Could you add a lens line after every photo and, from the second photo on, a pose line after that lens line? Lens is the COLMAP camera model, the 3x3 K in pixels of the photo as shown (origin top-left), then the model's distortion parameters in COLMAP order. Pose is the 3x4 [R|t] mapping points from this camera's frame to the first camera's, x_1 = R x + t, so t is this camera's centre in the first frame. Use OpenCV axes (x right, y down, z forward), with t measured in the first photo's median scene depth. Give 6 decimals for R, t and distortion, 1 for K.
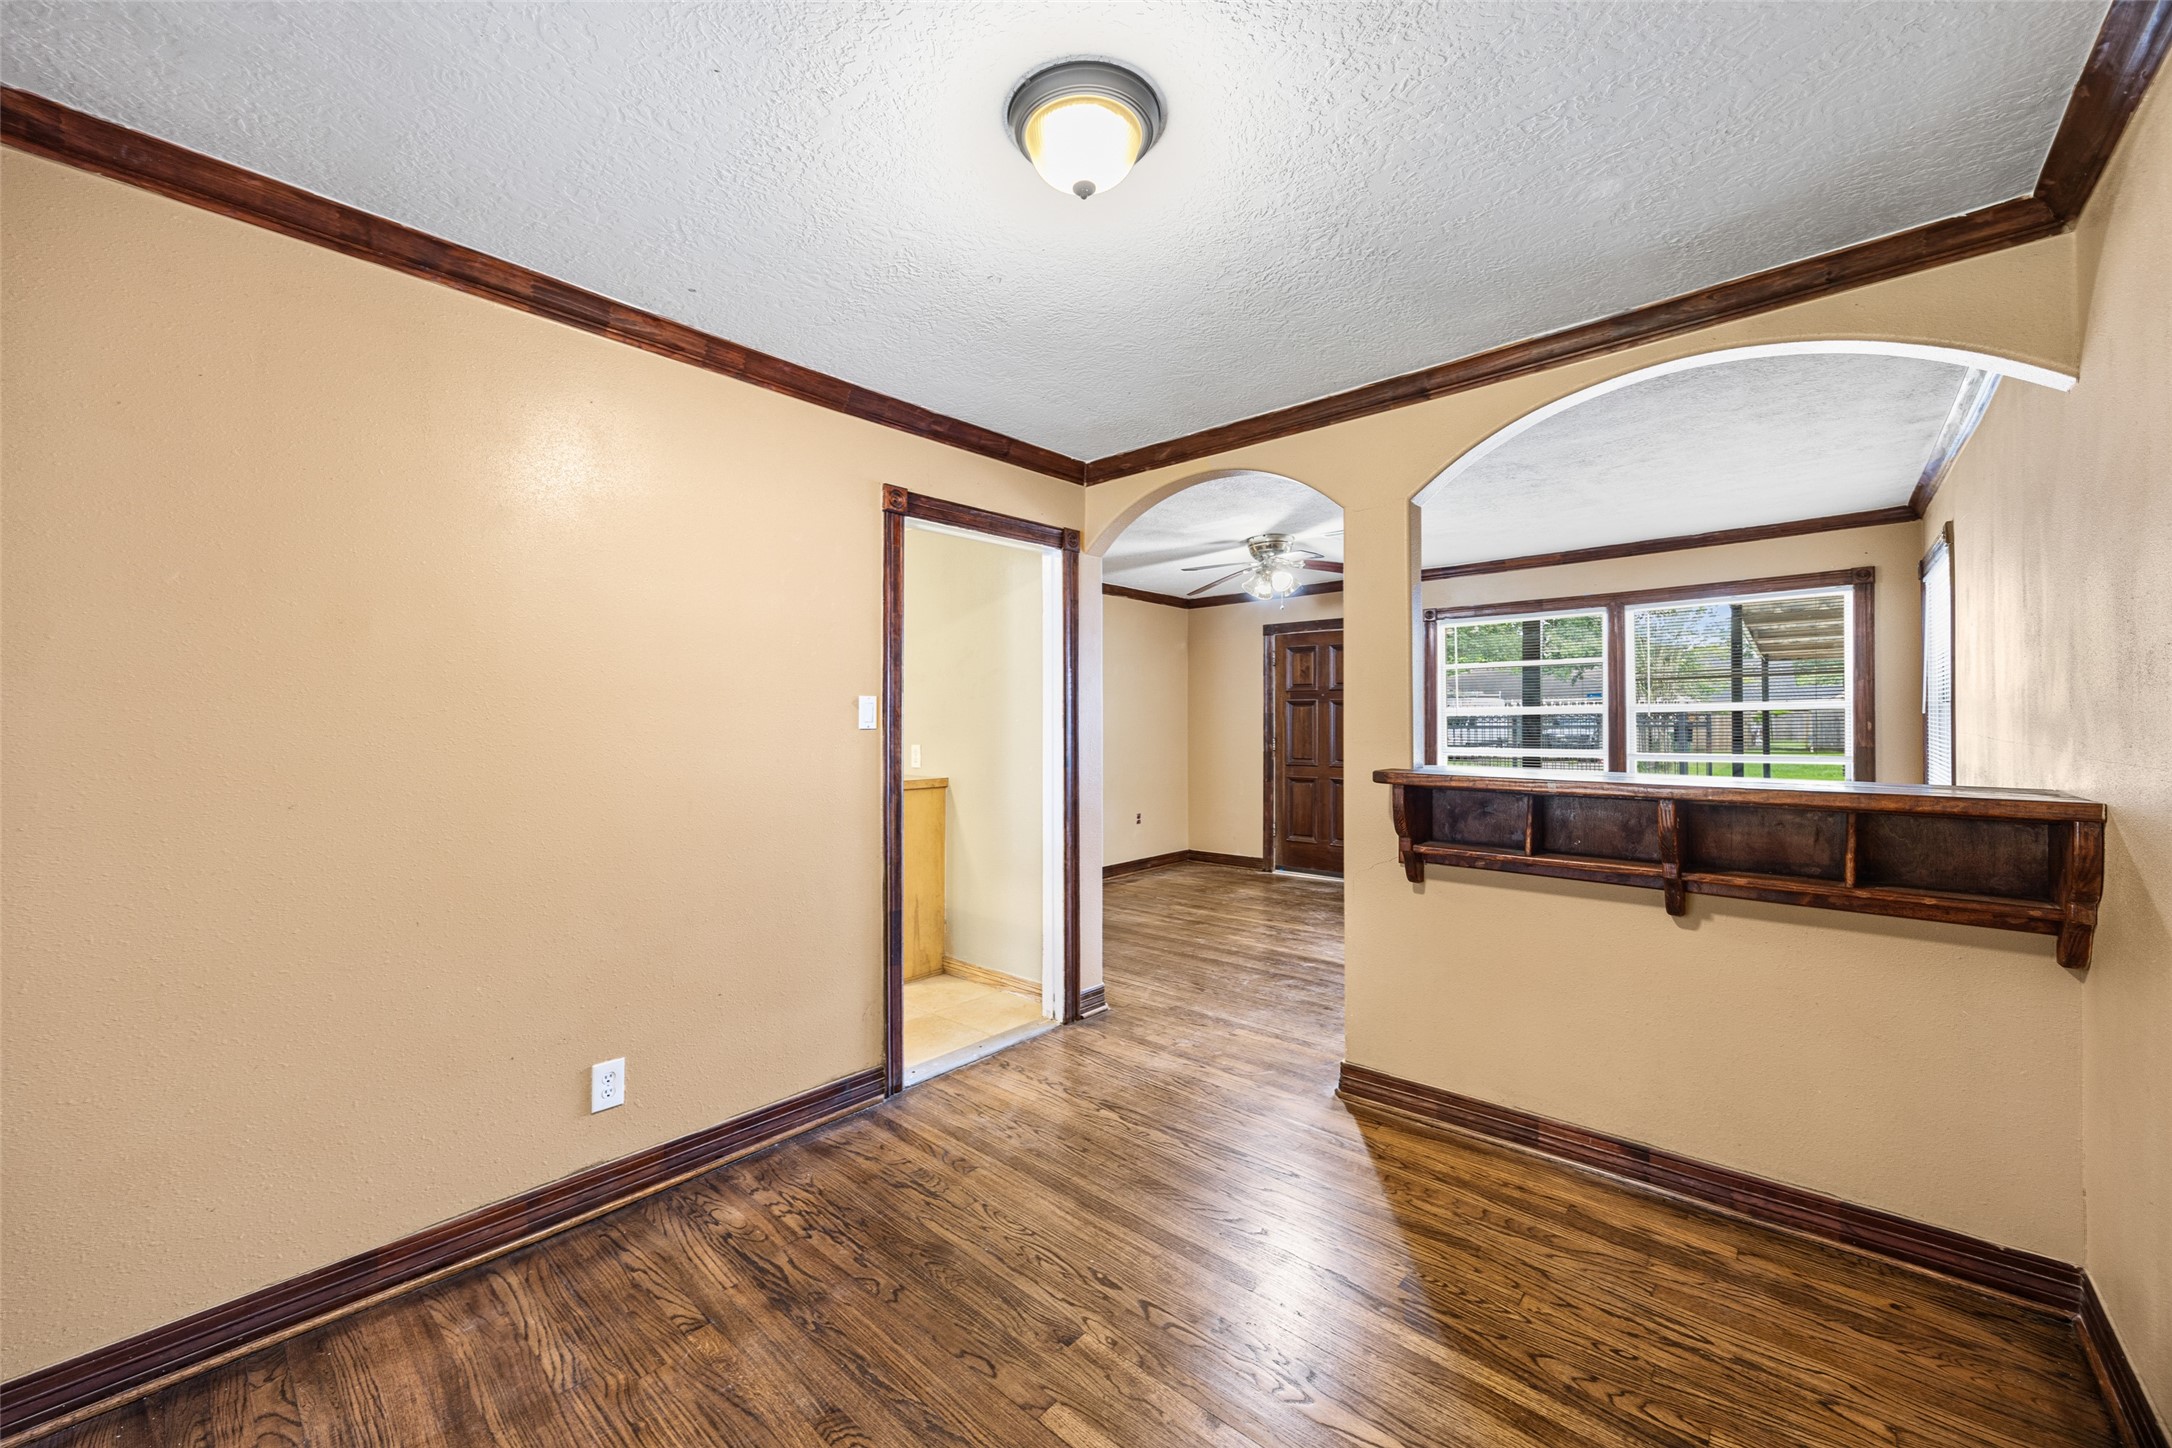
lens RADIAL K [[826.2, 0, 1085.0], [0, 826.2, 718.6], [0, 0, 1]] dist [-0.005862, -0.000183]
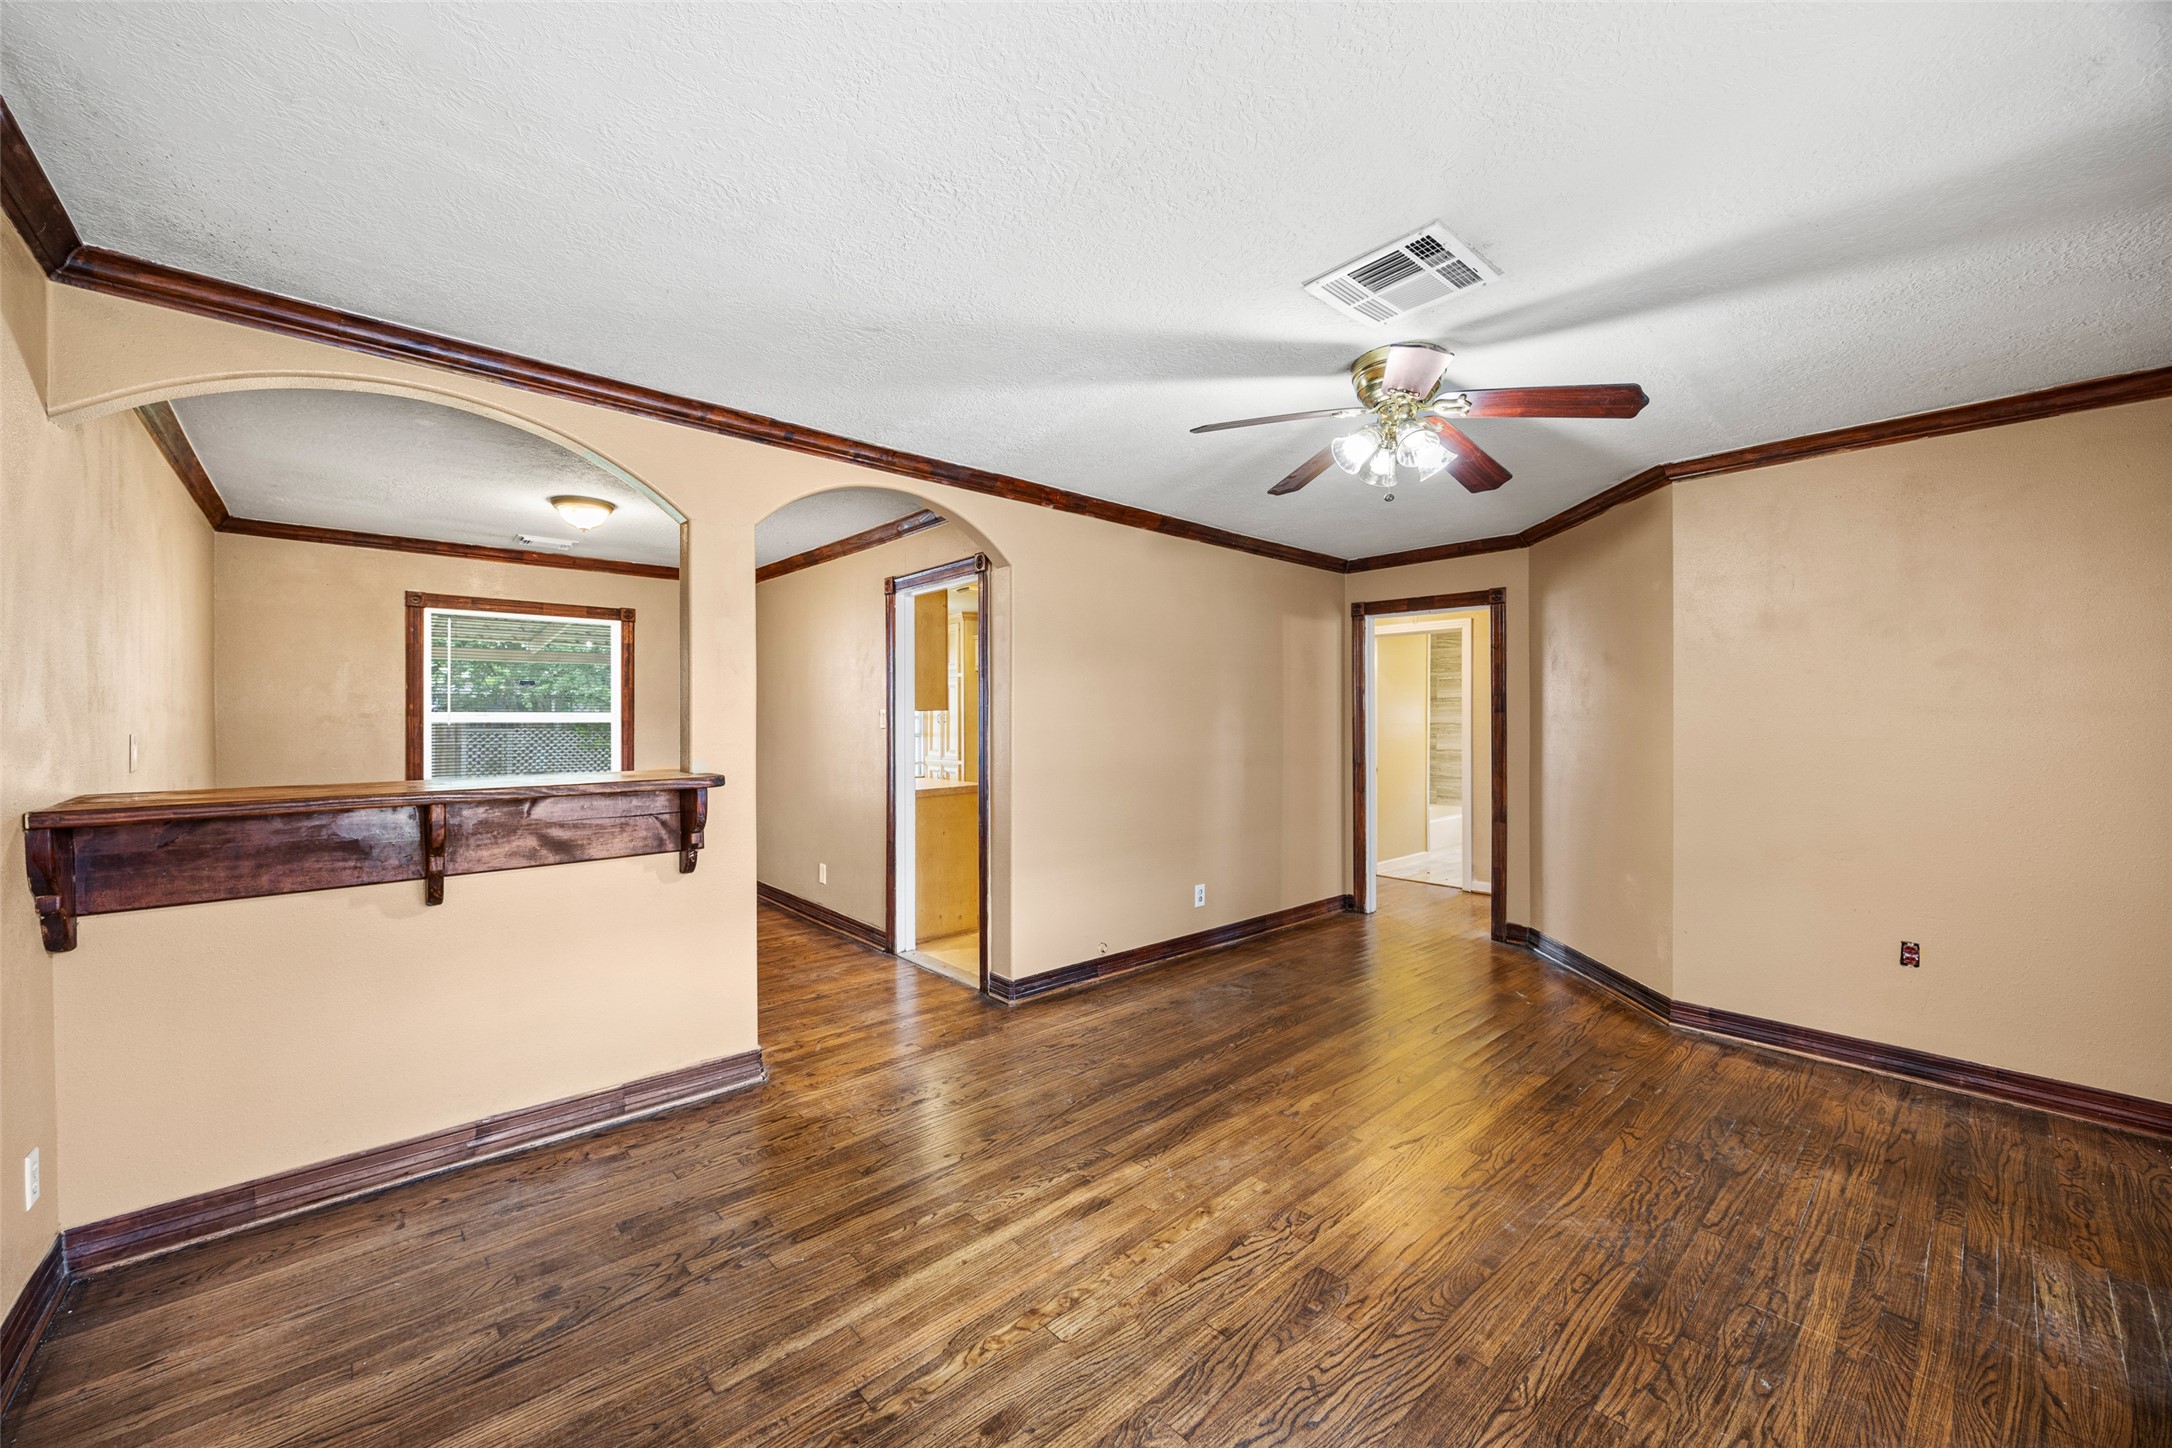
lens RADIAL K [[826.2, 0, 1073.5], [0, 826.2, 729.2], [0, 0, 1]] dist [-0.005862, -0.000183]
pose [[-0.116846, 0.014332, -0.993047, 0.699806], [0.004633, 0.999893, 0.013885, -0.003977], [0.993139, -0.002978, -0.116900, 0.811590]]
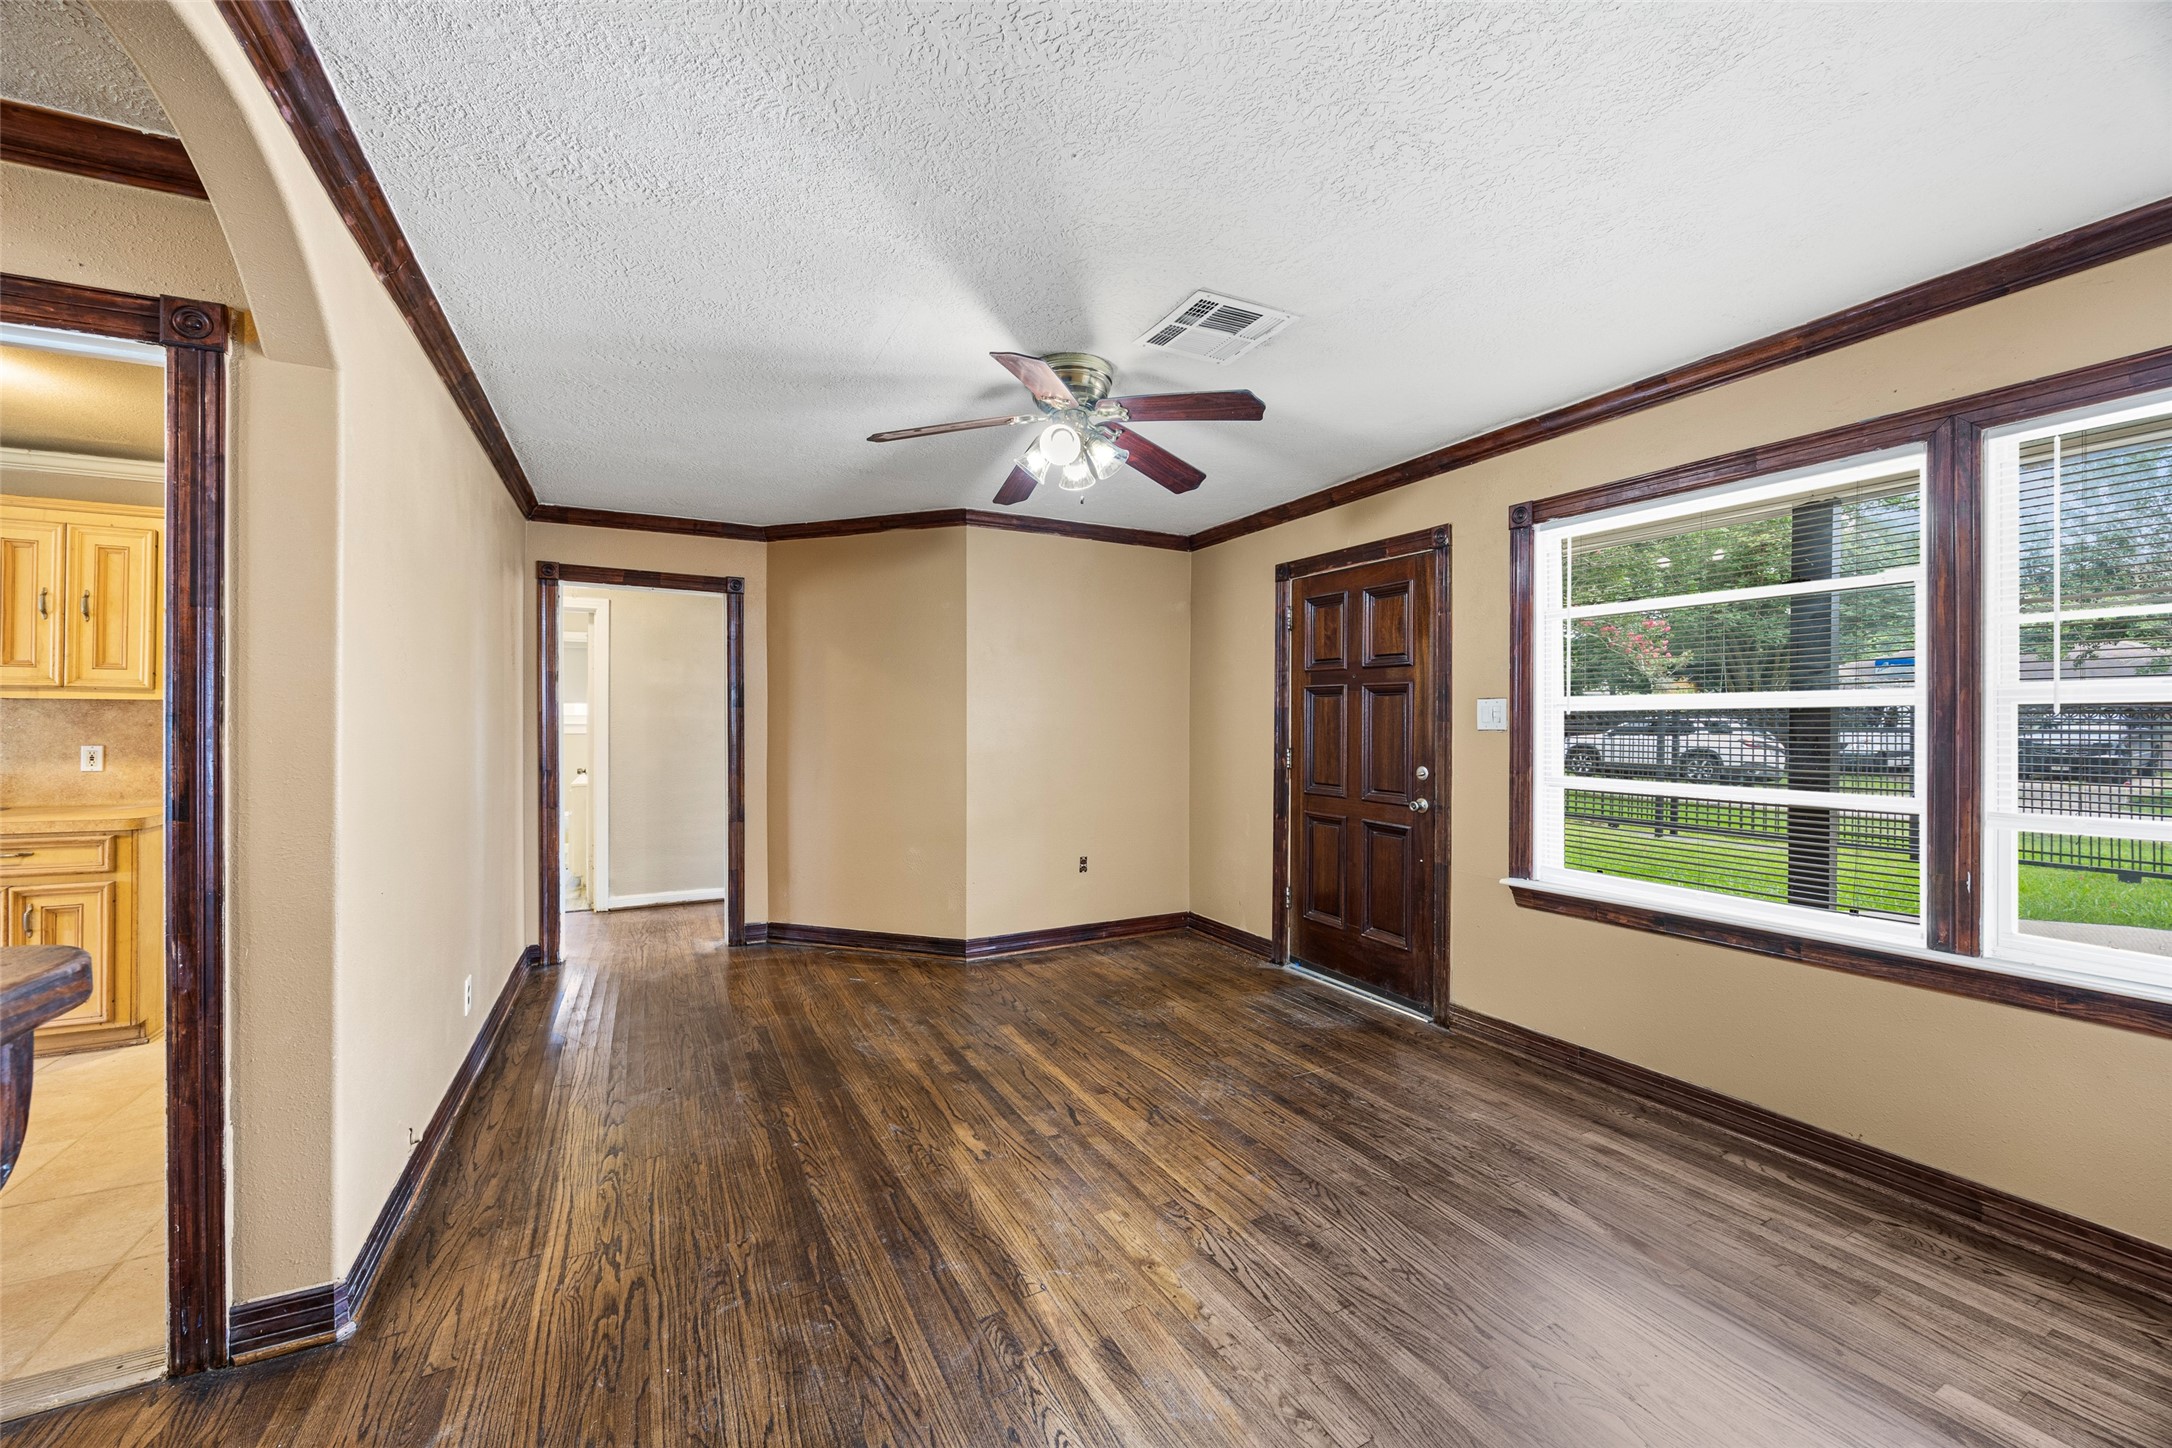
lens RADIAL K [[826.2, 0, 1081.4], [0, 826.2, 722.5], [0, 0, 1]] dist [-0.005862, -0.000183]
pose [[0.936015, 0.006498, -0.351900, 0.391915], [-0.003319, 0.999948, 0.009636, -0.001195], [0.351944, -0.007852, 0.935988, 0.484503]]
